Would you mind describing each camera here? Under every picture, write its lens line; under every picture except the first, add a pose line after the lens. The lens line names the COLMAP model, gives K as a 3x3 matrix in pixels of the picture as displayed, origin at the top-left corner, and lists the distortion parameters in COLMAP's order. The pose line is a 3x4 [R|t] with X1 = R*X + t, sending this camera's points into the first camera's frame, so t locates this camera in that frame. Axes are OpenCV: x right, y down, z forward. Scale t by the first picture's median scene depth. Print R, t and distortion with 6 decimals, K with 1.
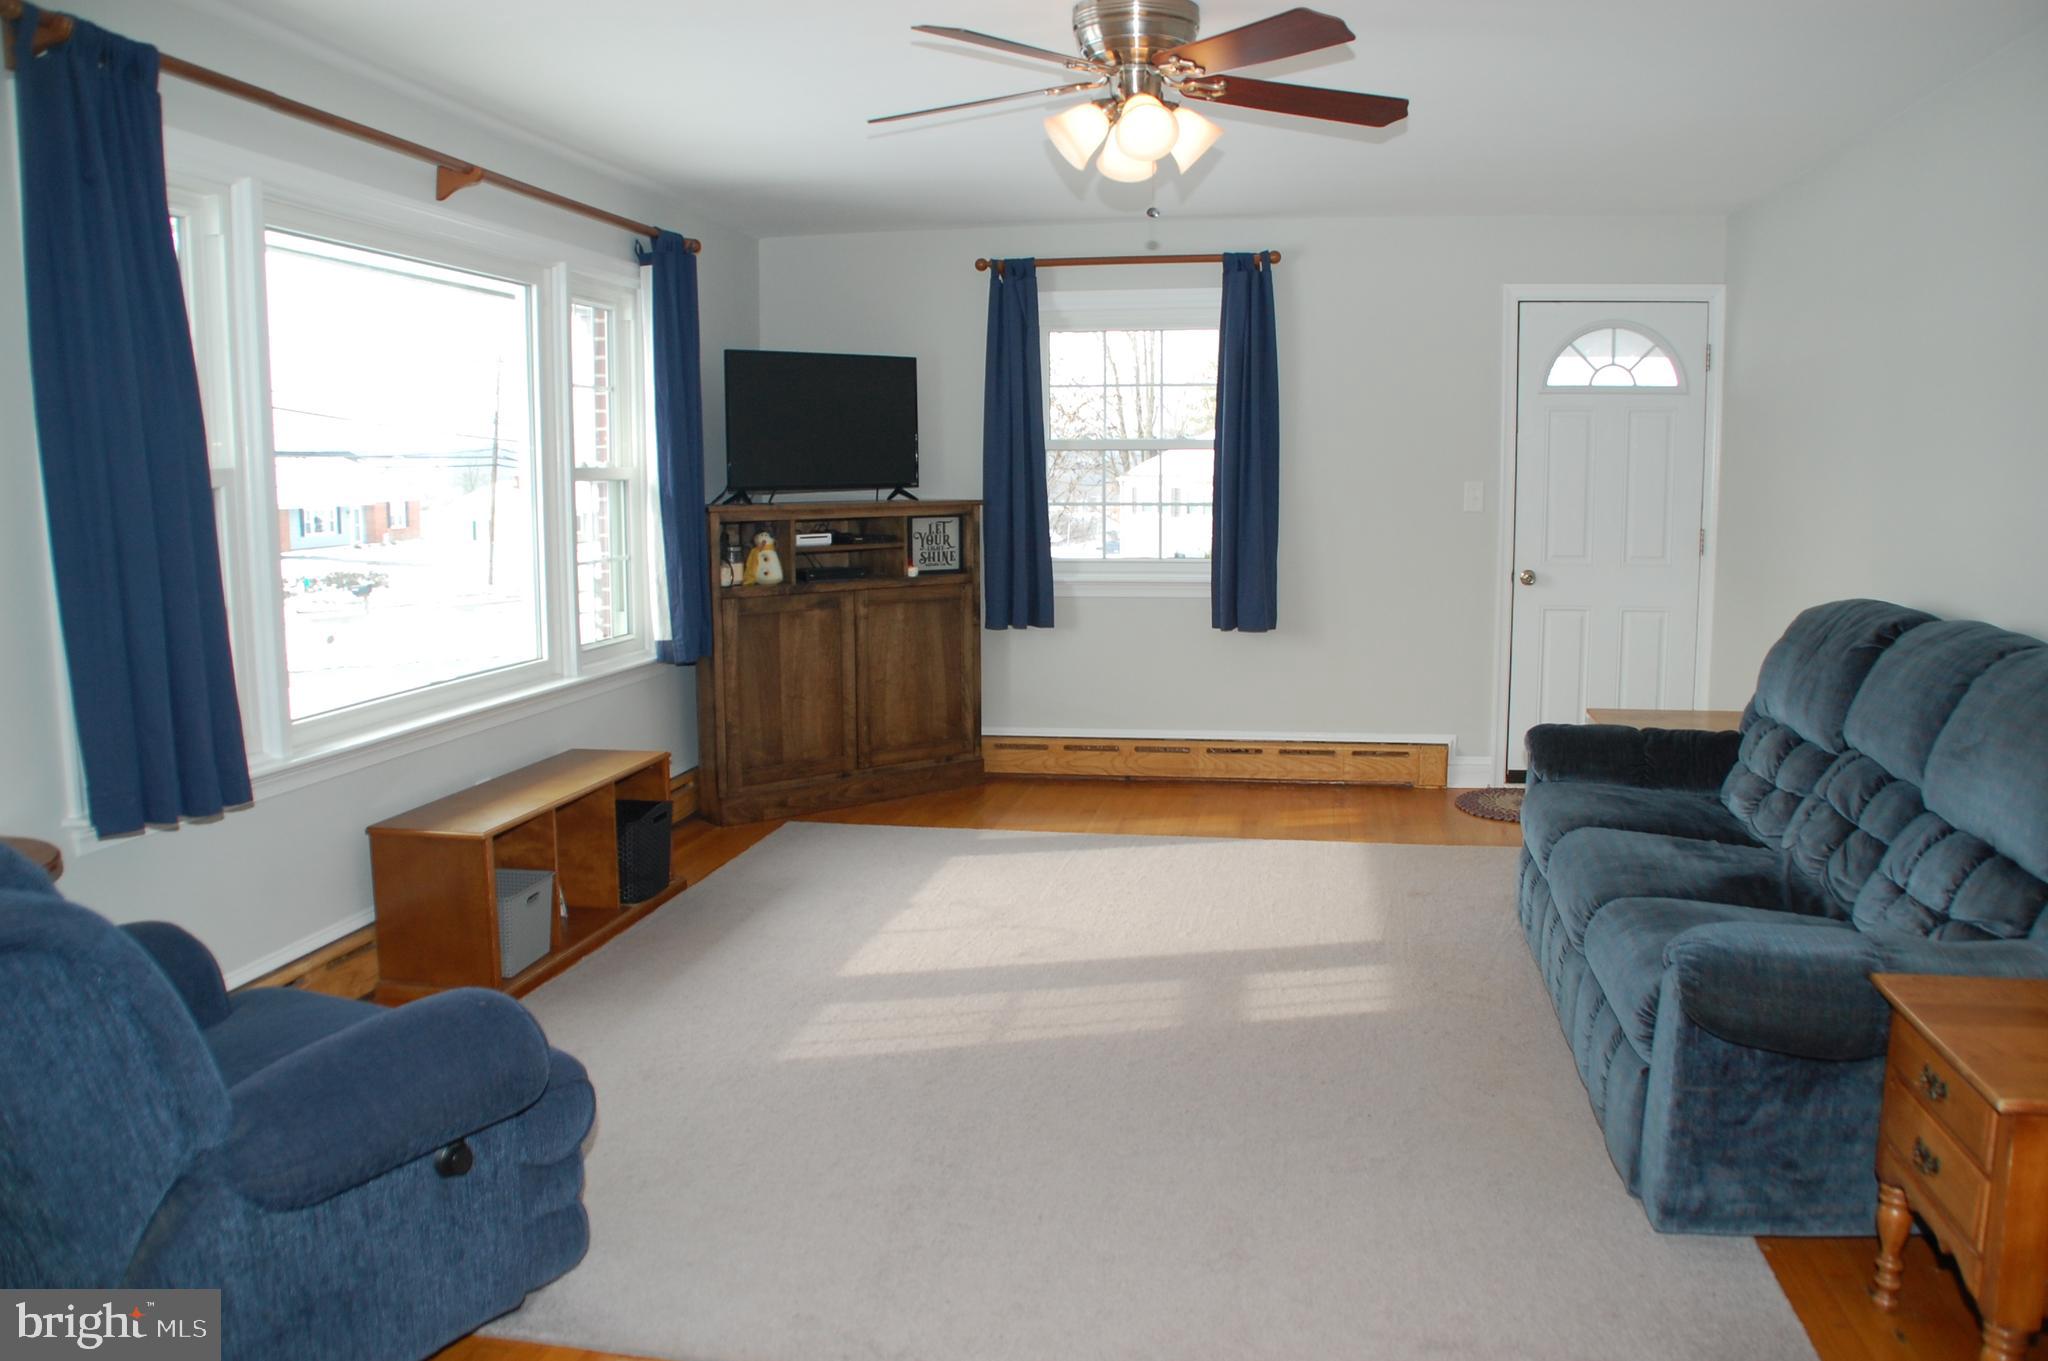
lens RADIAL K [[1588.3, 0, 1043.7], [0, 1588.3, 693.0], [0, 0, 1]] dist [-0.172819, 0.119219]
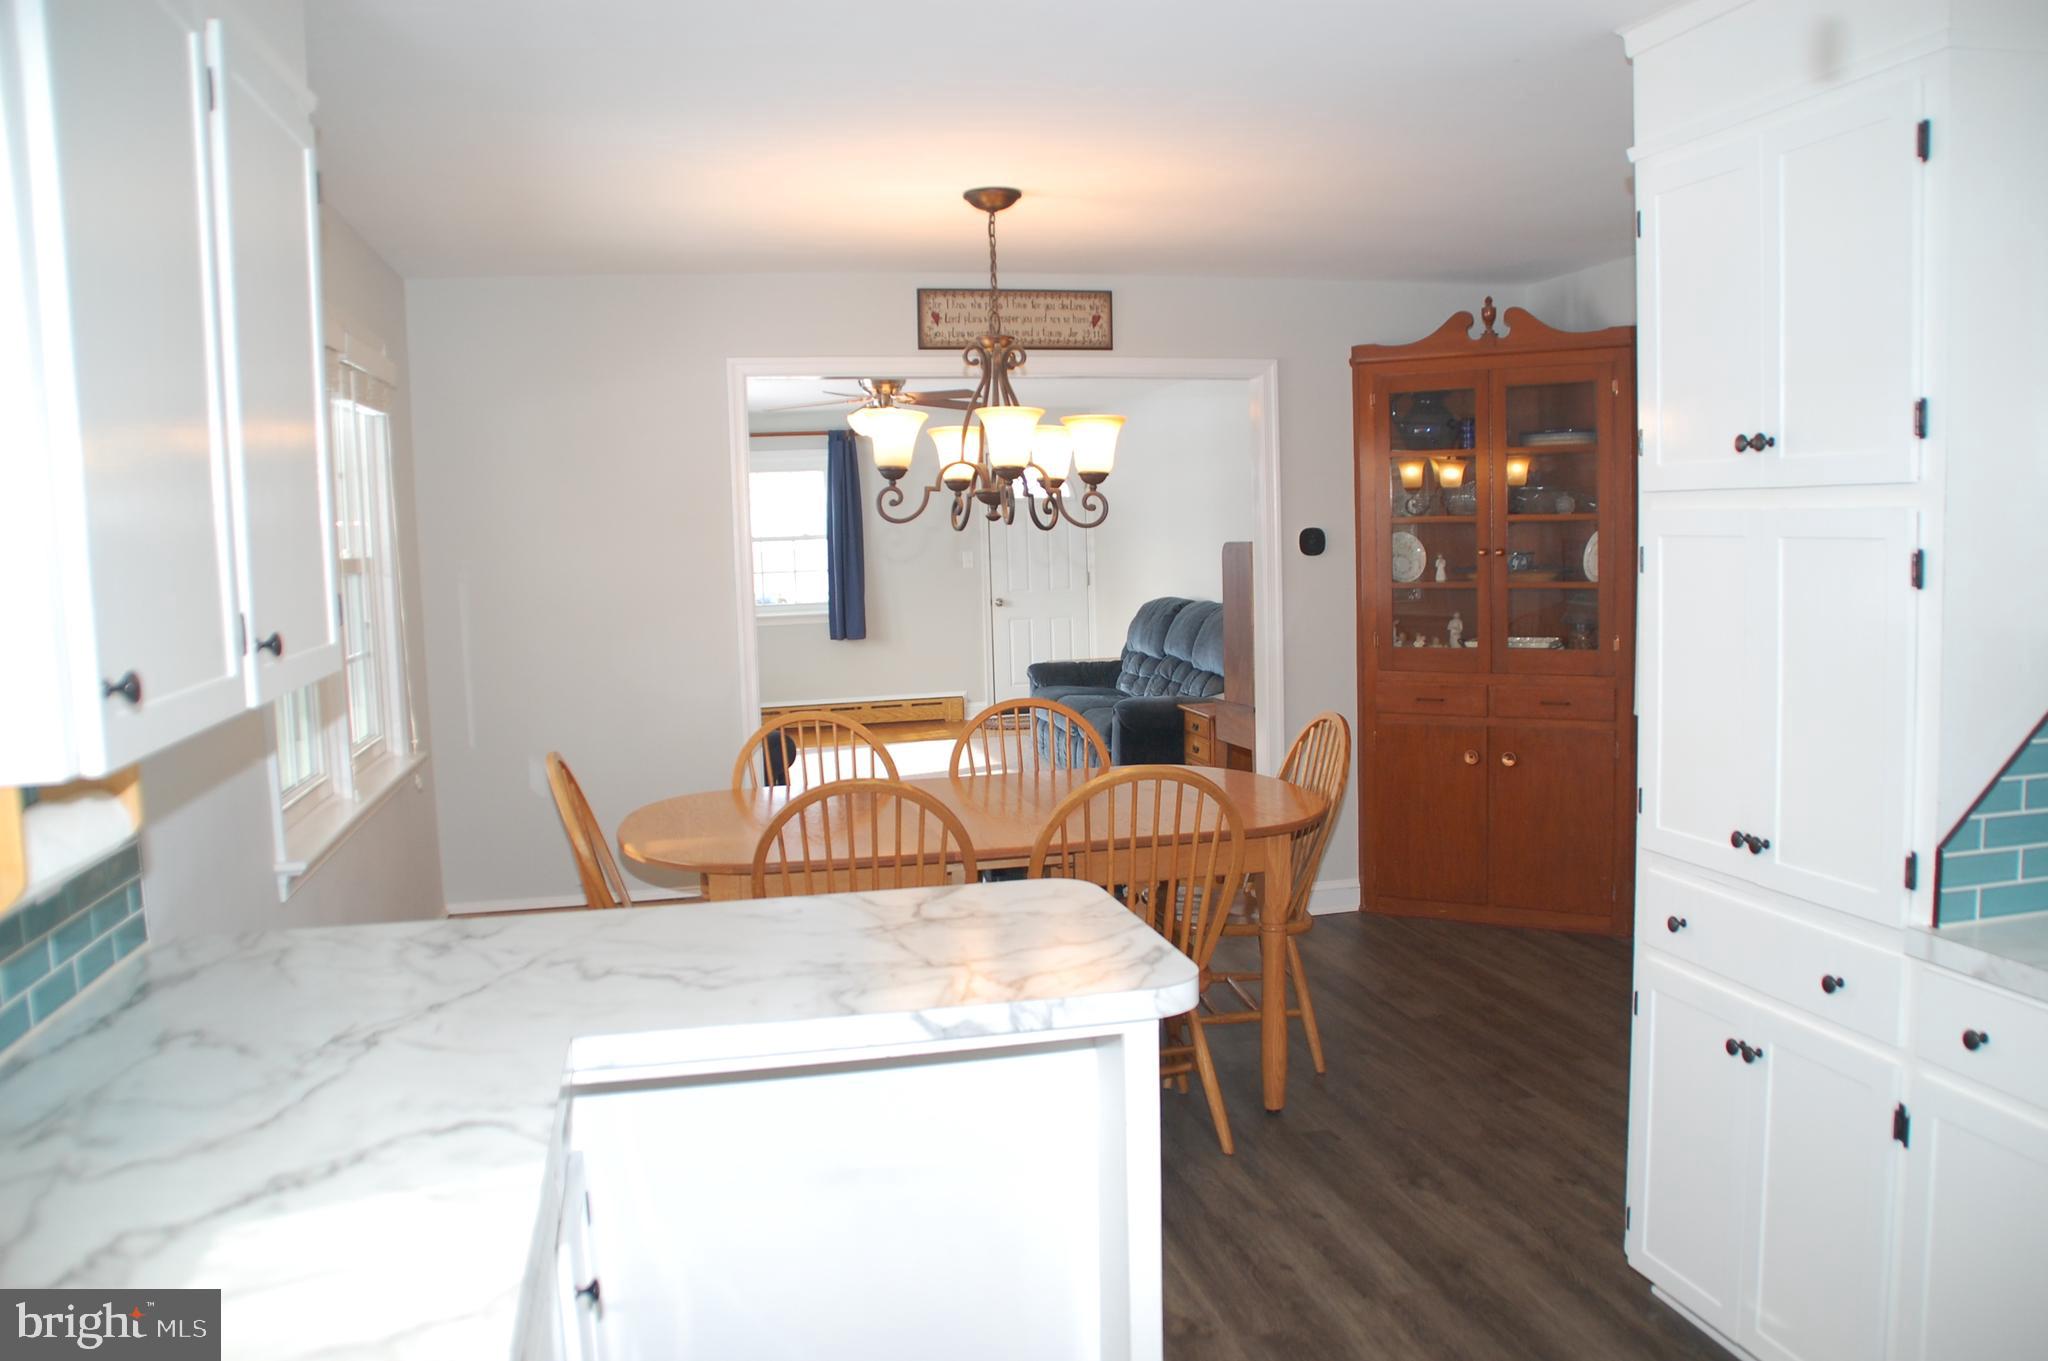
lens RADIAL K [[1588.3, 0, 1043.7], [0, 1588.3, 693.0], [0, 0, 1]] dist [-0.172819, 0.119219]
pose [[0.918568, -0.065289, 0.389833, -0.540974], [0.080552, 0.996487, -0.022916, 0.113871], [-0.386967, 0.052452, 0.920600, -1.053952]]
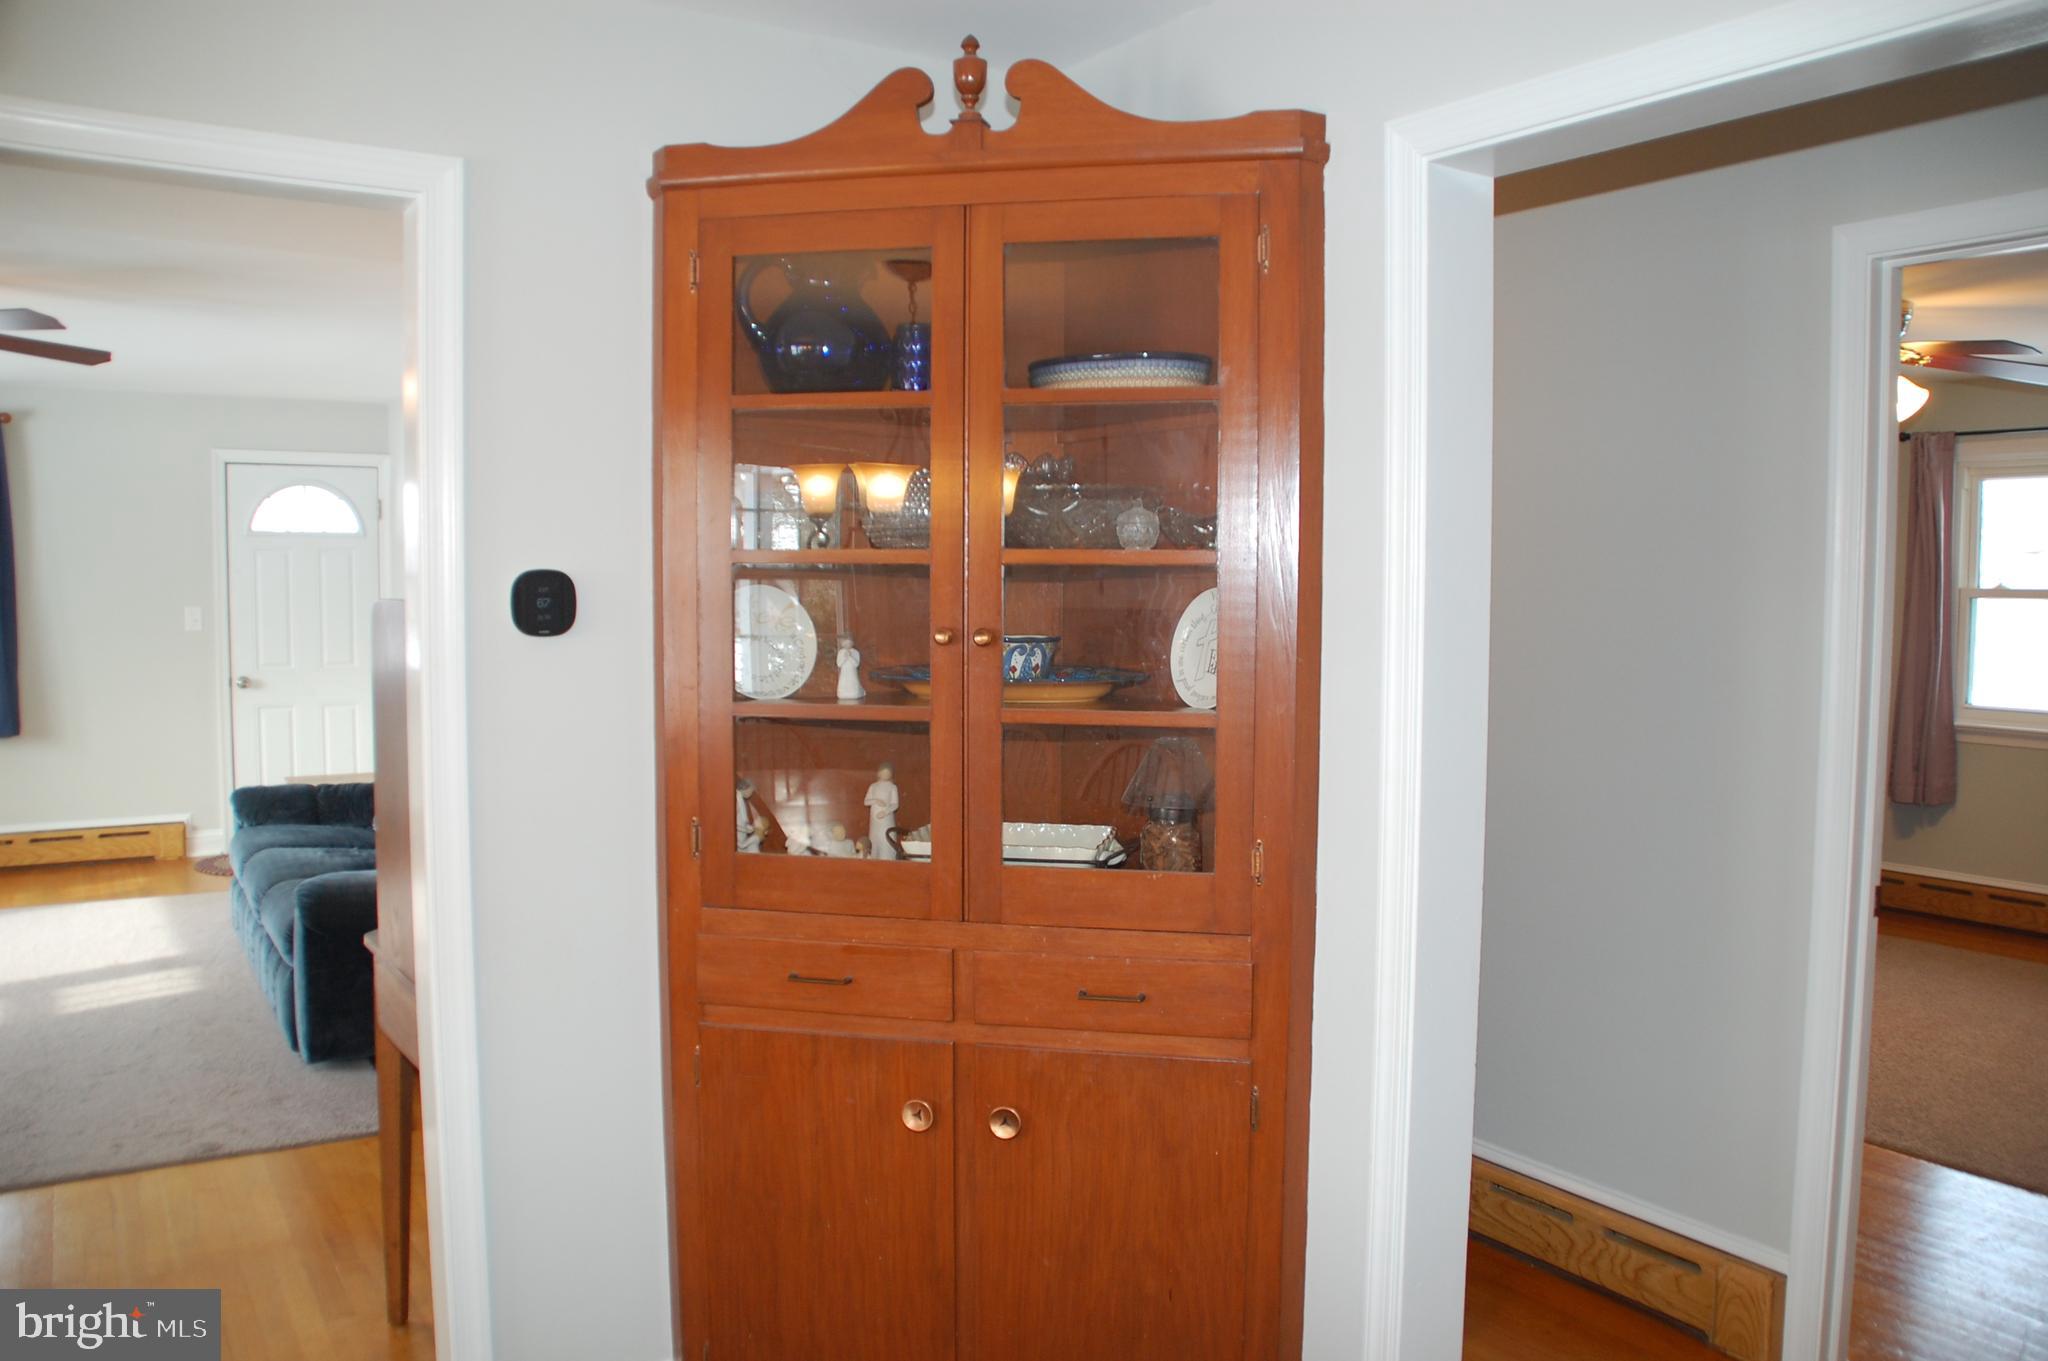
lens RADIAL K [[1588.3, 0, 1043.7], [0, 1588.3, 693.0], [0, 0, 1]] dist [-0.172819, 0.119219]
pose [[0.733654, -0.040007, 0.678345, -0.071347], [0.085217, 0.995801, -0.033436, 0.042621], [-0.674159, 0.082337, 0.733983, -0.467963]]
